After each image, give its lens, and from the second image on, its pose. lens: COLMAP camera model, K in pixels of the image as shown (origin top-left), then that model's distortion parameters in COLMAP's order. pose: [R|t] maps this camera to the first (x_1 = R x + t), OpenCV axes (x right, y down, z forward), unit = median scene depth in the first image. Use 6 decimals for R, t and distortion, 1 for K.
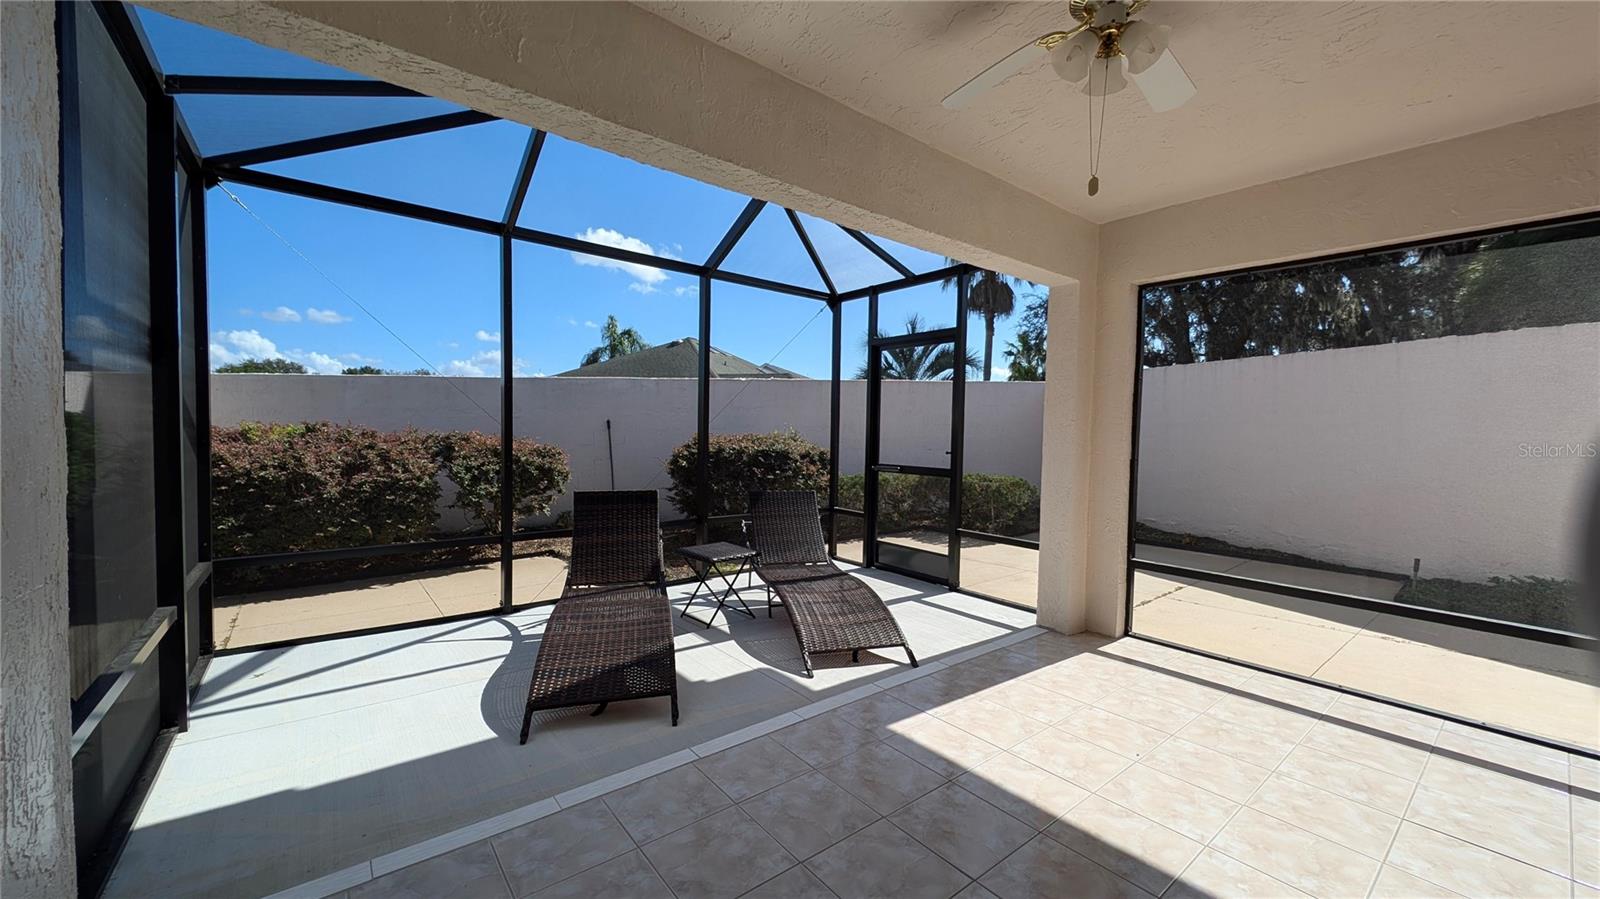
lens RADIAL K [[603.3, 0, 809.7], [0, 603.3, 452.7], [0, 0, 1]] dist [0.001067, -0.000082]
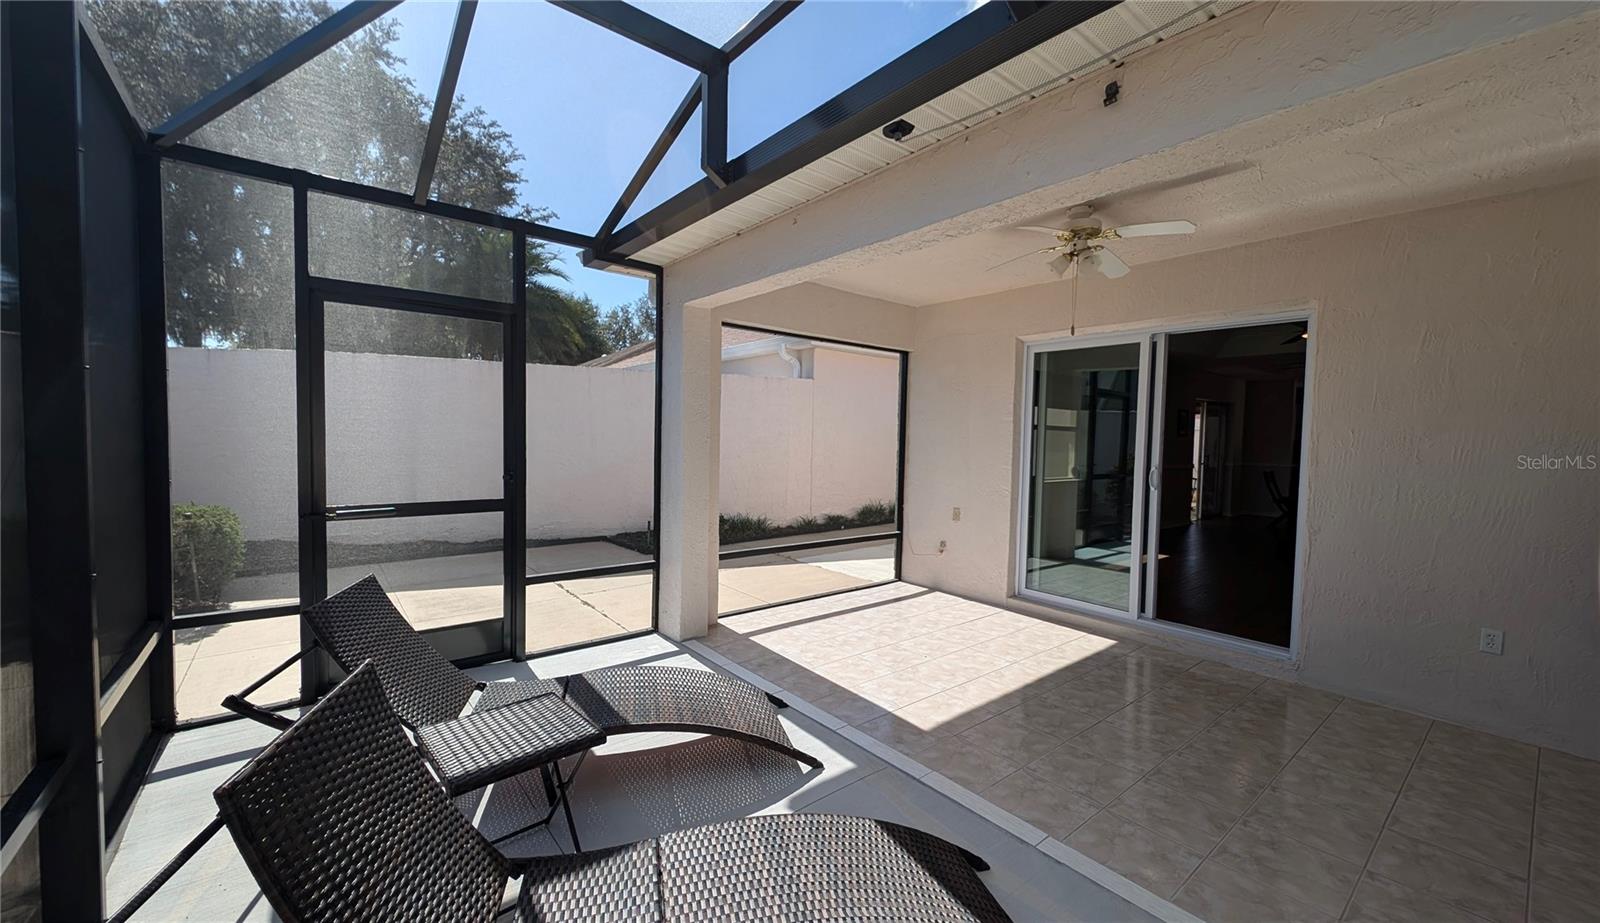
lens RADIAL K [[607.4, 0, 800.0], [0, 607.4, 461.5], [0, 0, 1]] dist [0.000622, -0.000002]
pose [[0.000735, -0.060014, 0.998197, -0.875909], [0.015546, 0.998078, 0.059996, -0.100893], [-0.999879, 0.015474, 0.001666, 1.119558]]
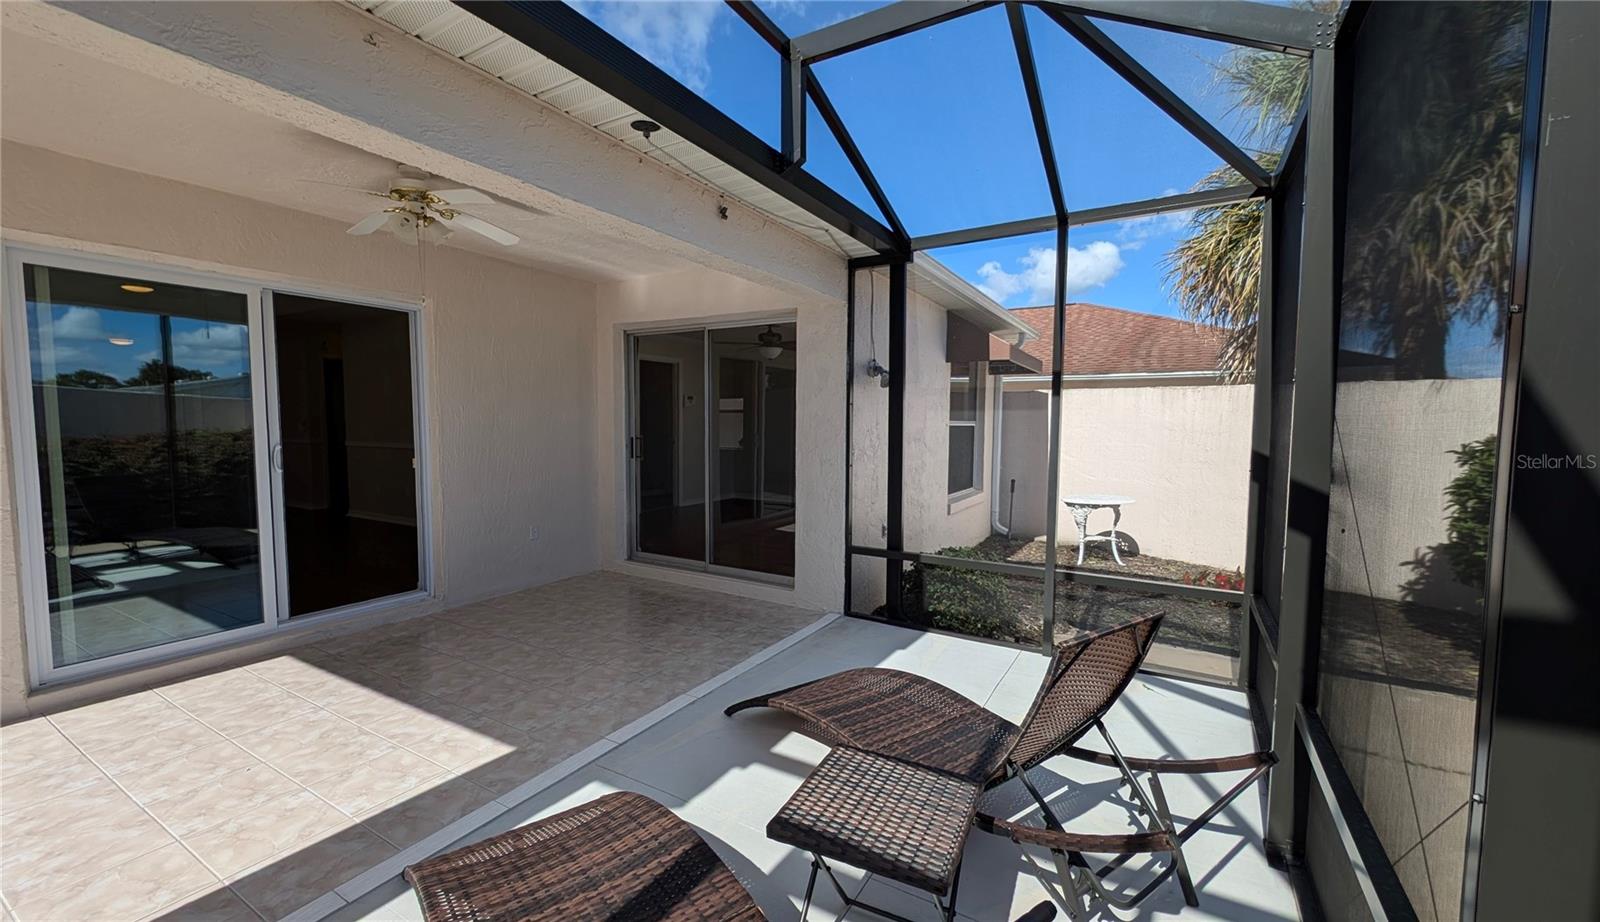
lens RADIAL K [[624.7, 0, 827.9], [0, 624.7, 463.7], [0, 0, 1]] dist [0.000540, -0.000025]
pose [[-0.926502, -0.000320, -0.376291, 0.036643], [-0.038771, 0.994759, 0.094615, -0.117792], [0.374288, 0.102250, -0.921658, 1.913503]]
